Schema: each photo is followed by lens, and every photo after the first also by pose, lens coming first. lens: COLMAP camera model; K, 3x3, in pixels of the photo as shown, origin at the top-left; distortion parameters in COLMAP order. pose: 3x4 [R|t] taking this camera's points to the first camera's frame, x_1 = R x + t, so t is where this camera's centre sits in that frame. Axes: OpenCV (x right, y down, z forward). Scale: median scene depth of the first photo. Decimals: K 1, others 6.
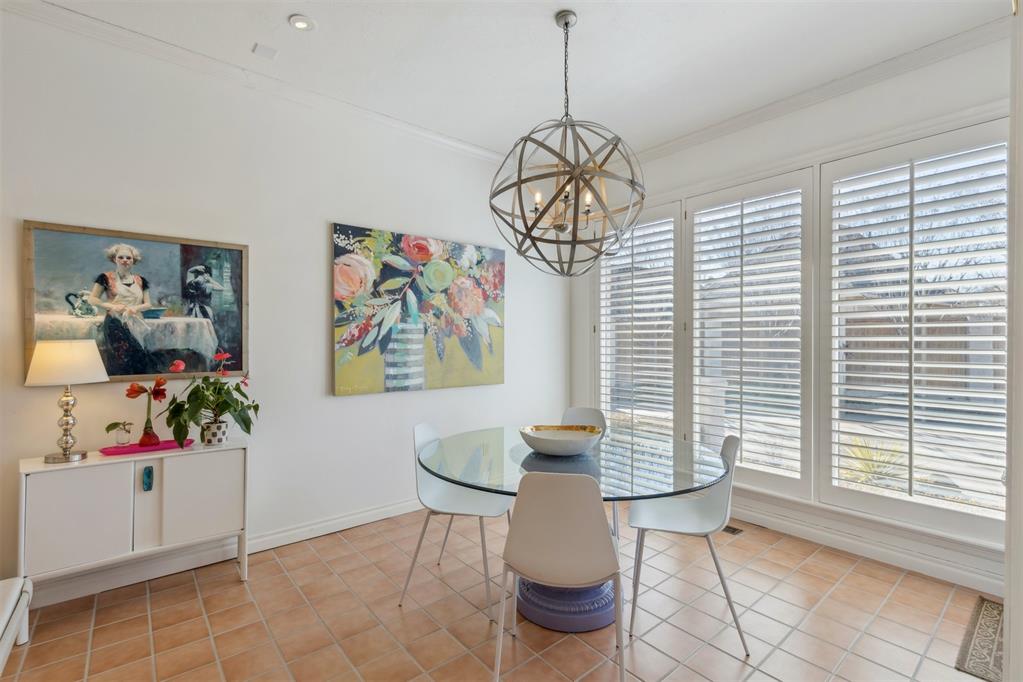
lens RADIAL K [[461.6, 0, 510.7], [0, 461.6, 339.9], [0, 0, 1]] dist [0.003978, -0.001331]
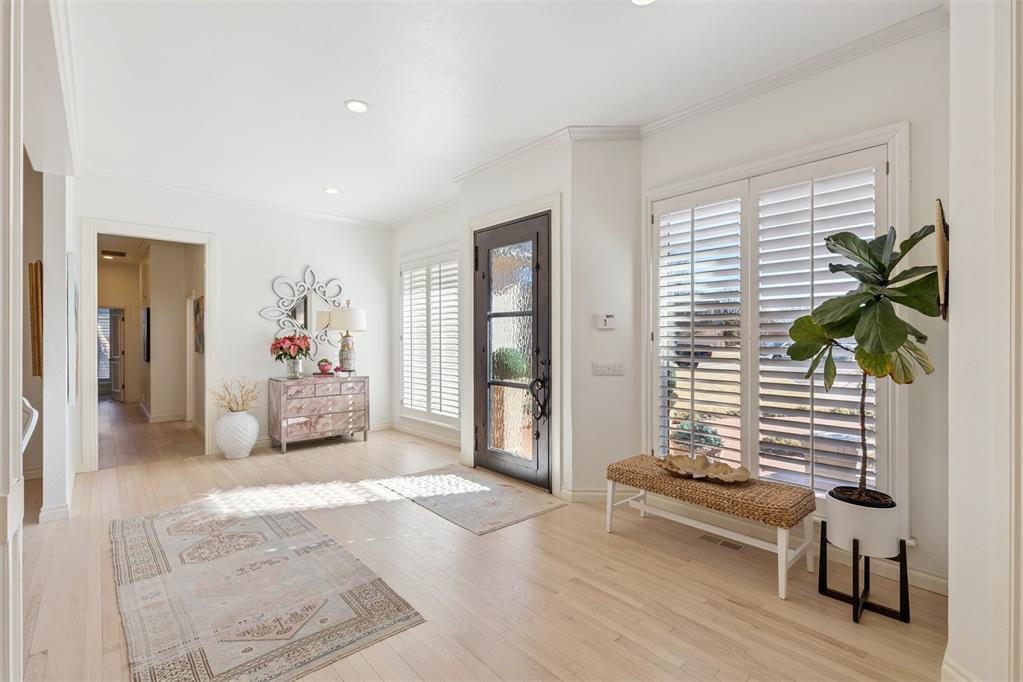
lens RADIAL K [[461.6, 0, 510.0], [0, 461.6, 347.2], [0, 0, 1]] dist [0.003978, -0.001331]
pose [[0.999058, 0.000610, 0.043399, 0.281620], [-0.001417, 0.999827, 0.018553, -0.004958], [-0.043380, -0.018597, 0.998886, -0.317535]]
